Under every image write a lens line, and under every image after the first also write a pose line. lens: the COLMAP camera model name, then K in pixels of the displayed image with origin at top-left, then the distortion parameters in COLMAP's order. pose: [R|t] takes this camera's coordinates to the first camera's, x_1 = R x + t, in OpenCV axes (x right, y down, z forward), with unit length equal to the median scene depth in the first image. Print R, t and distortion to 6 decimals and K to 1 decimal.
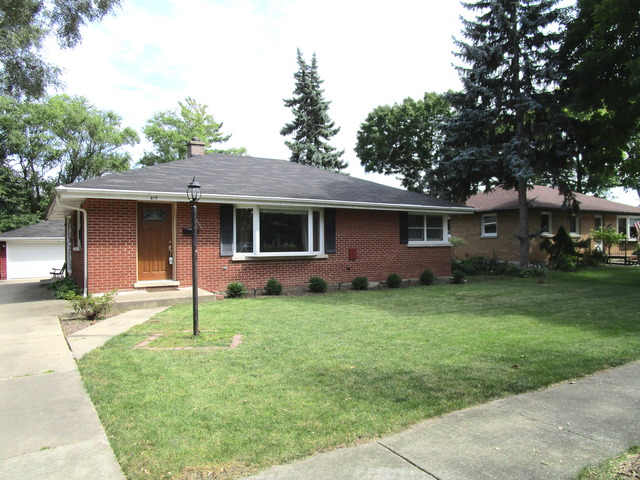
lens RADIAL K [[452.6, 0, 320.0], [0, 452.6, 240.0], [0, 0, 1]] dist [-0.036217, 0.002427]
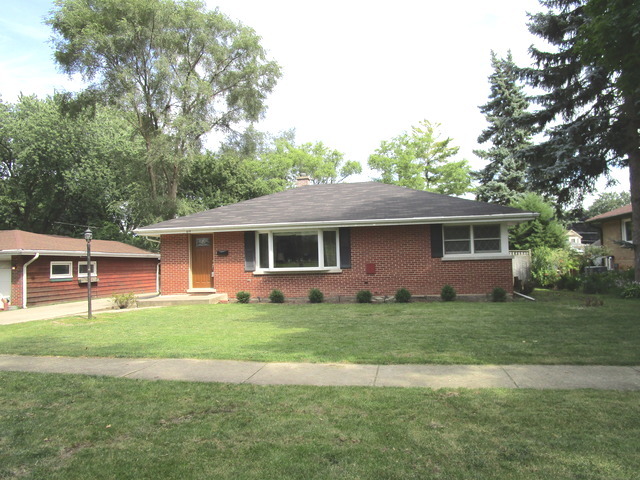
lens RADIAL K [[452.6, 0, 320.0], [0, 452.6, 240.0], [0, 0, 1]] dist [-0.036217, 0.002427]
pose [[0.752064, -0.044896, -0.657559, 0.546699], [0.027947, 0.998952, -0.036242, -0.000664], [0.658497, 0.008879, 0.752531, 0.102619]]
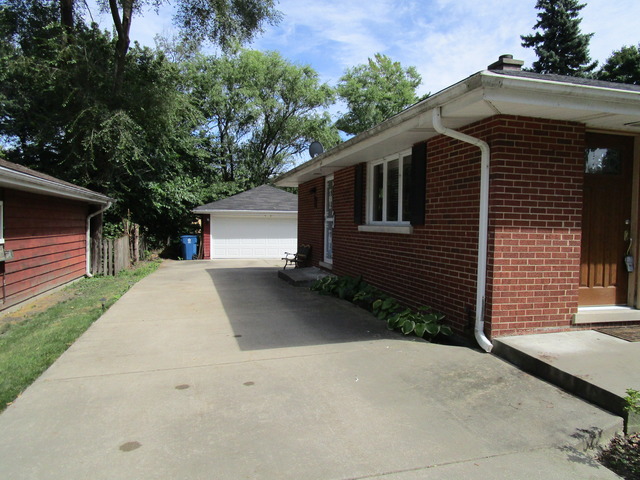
lens RADIAL K [[452.6, 0, 320.0], [0, 452.6, 240.0], [0, 0, 1]] dist [-0.036217, 0.002427]
pose [[0.953987, 0.039242, -0.297269, -0.323784], [-0.025154, 0.998378, 0.051071, 0.004130], [0.298791, -0.041243, 0.953427, 0.312895]]
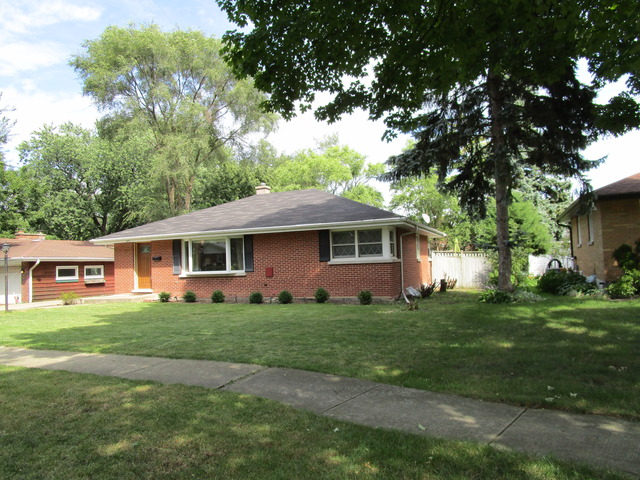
lens RADIAL K [[452.6, 0, 320.0], [0, 452.6, 240.0], [0, 0, 1]] dist [-0.036217, 0.002427]
pose [[0.578991, -0.057218, -0.813324, 0.872684], [0.038153, 0.998343, -0.043073, 0.003196], [0.814441, -0.006092, 0.580215, 0.353293]]
